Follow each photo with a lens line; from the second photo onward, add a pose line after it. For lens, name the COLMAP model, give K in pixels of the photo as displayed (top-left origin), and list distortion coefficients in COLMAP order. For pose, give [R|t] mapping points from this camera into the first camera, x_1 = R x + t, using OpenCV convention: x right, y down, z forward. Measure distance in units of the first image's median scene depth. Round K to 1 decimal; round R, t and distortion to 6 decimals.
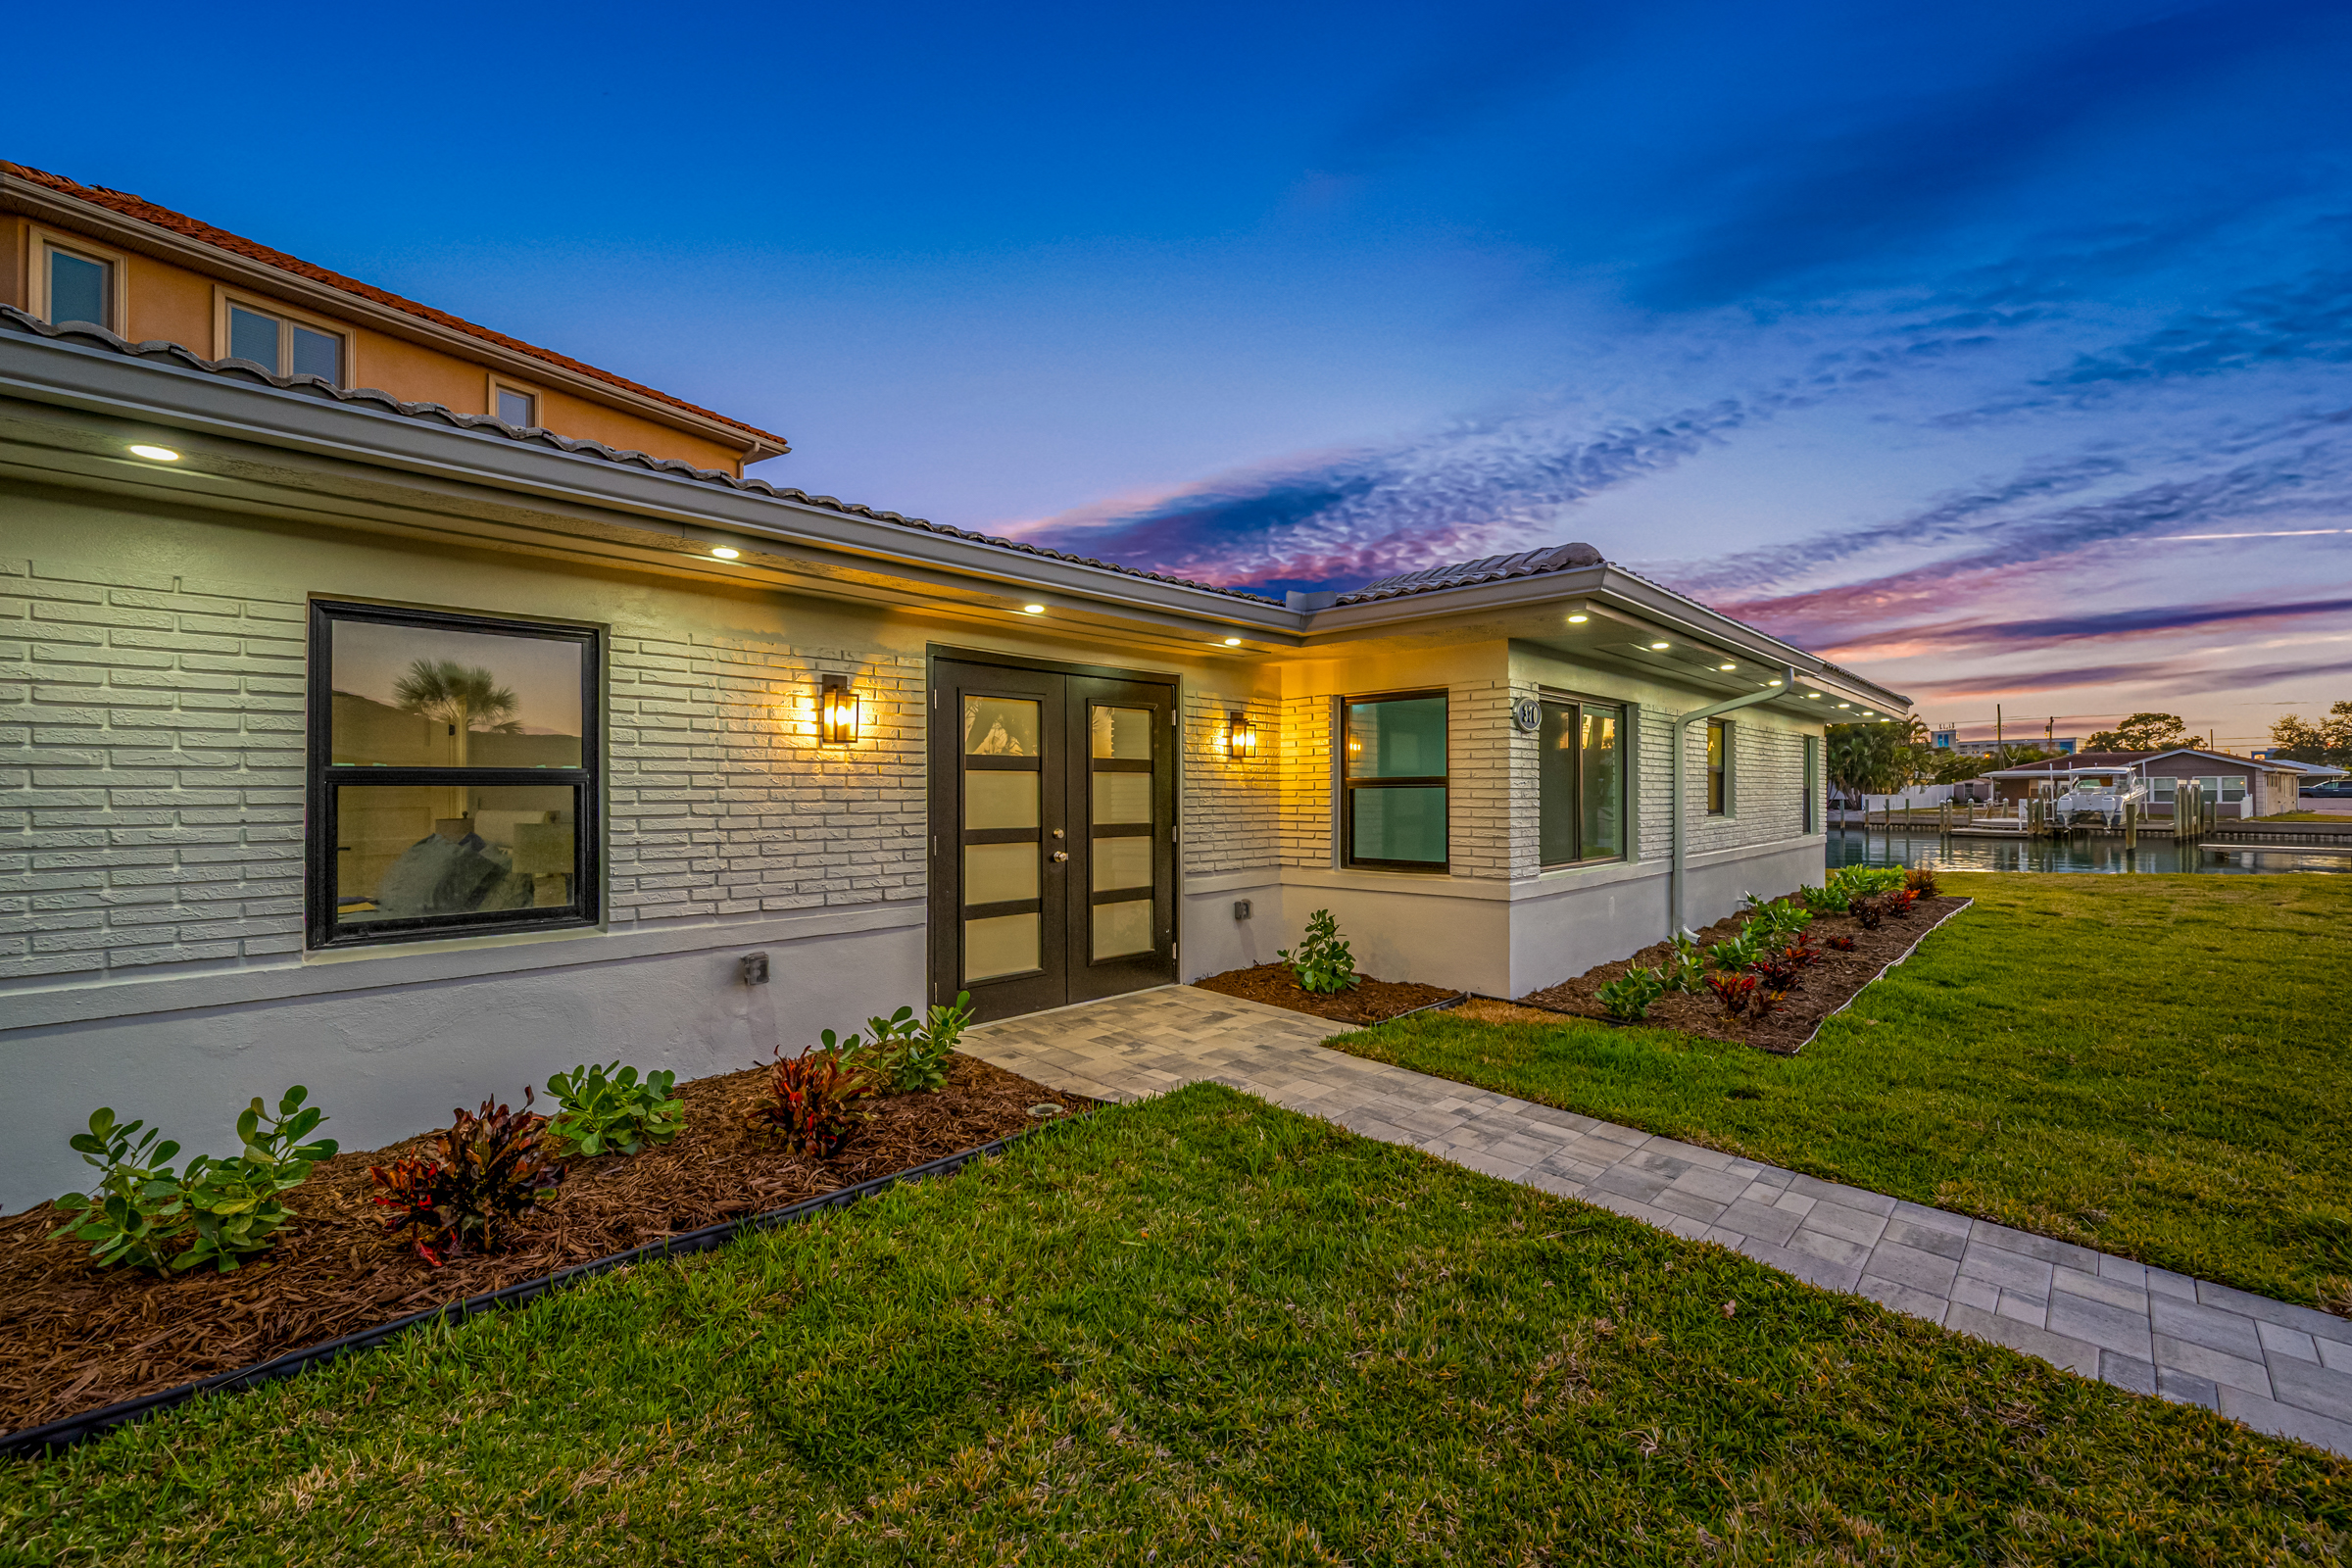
lens RADIAL K [[982.4, 0, 1176.0], [0, 982.4, 784.0], [0, 0, 1]] dist [-0.002035, -0.000417]
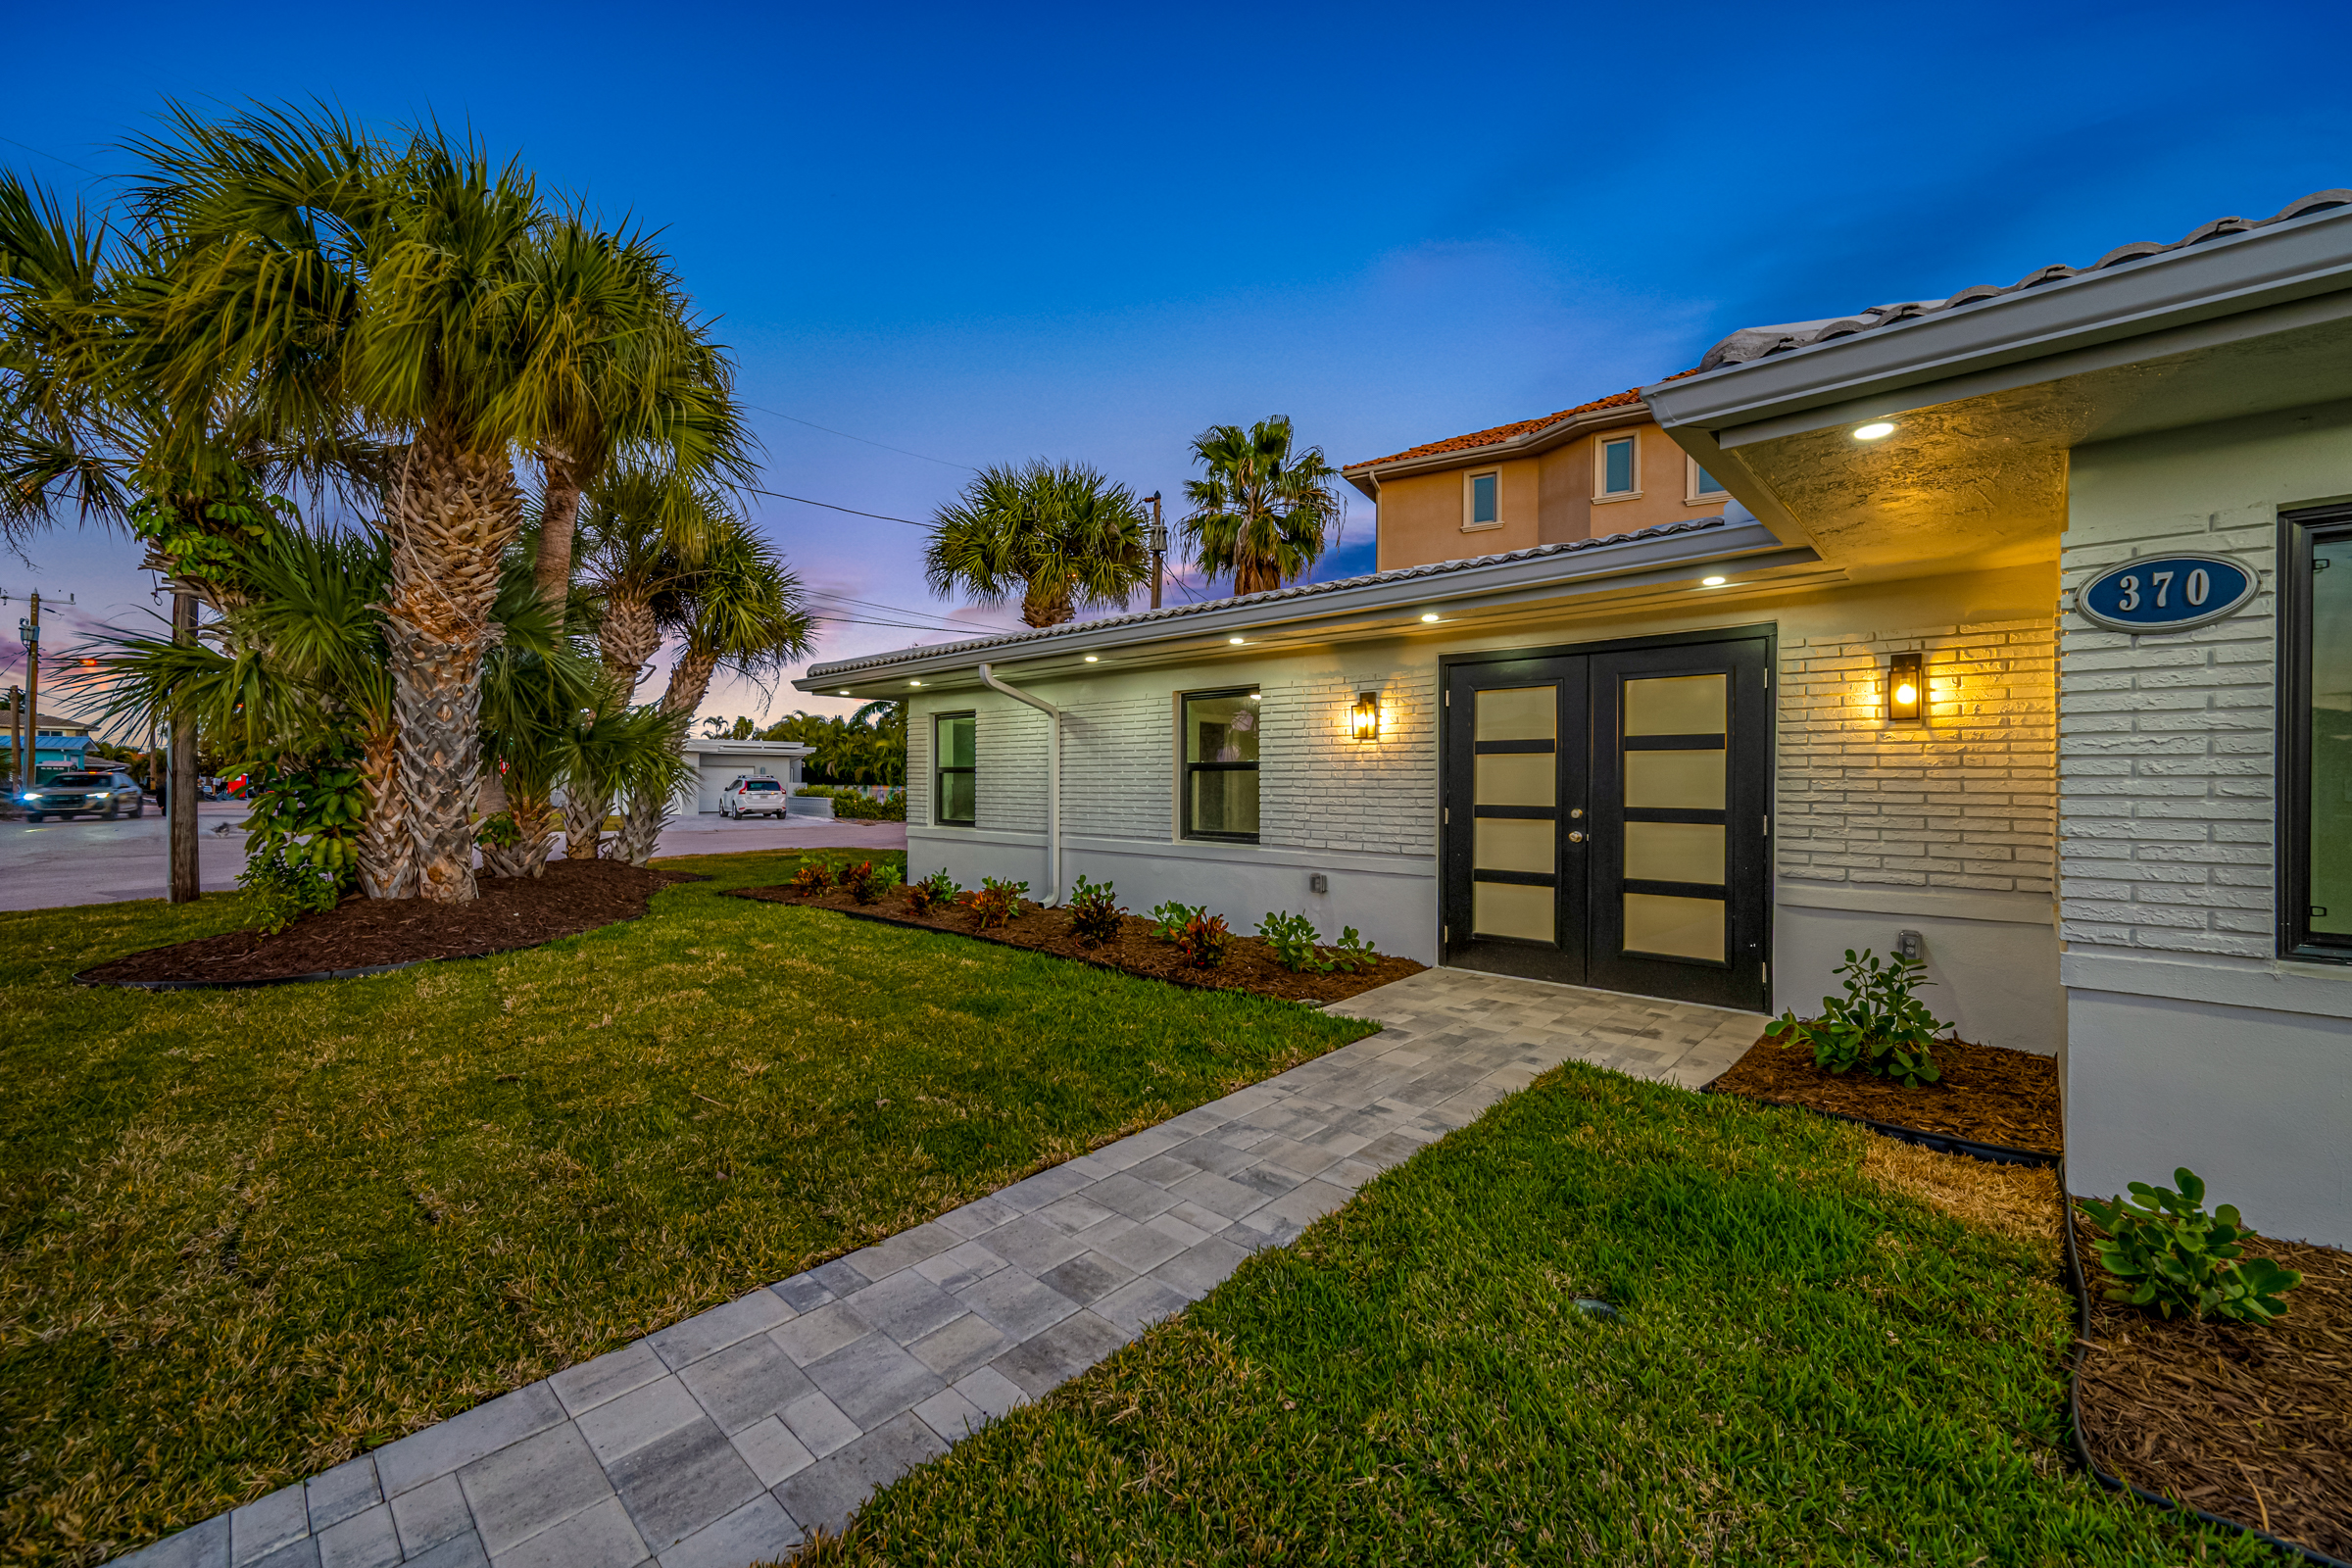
lens RADIAL K [[982.4, 0, 1176.0], [0, 982.4, 784.0], [0, 0, 1]] dist [-0.002035, -0.000417]
pose [[-0.018792, -0.000911, -0.999823, 1.068873], [0.000588, 0.999999, -0.000922, 0.024693], [0.999823, -0.000605, -0.018792, 0.723931]]
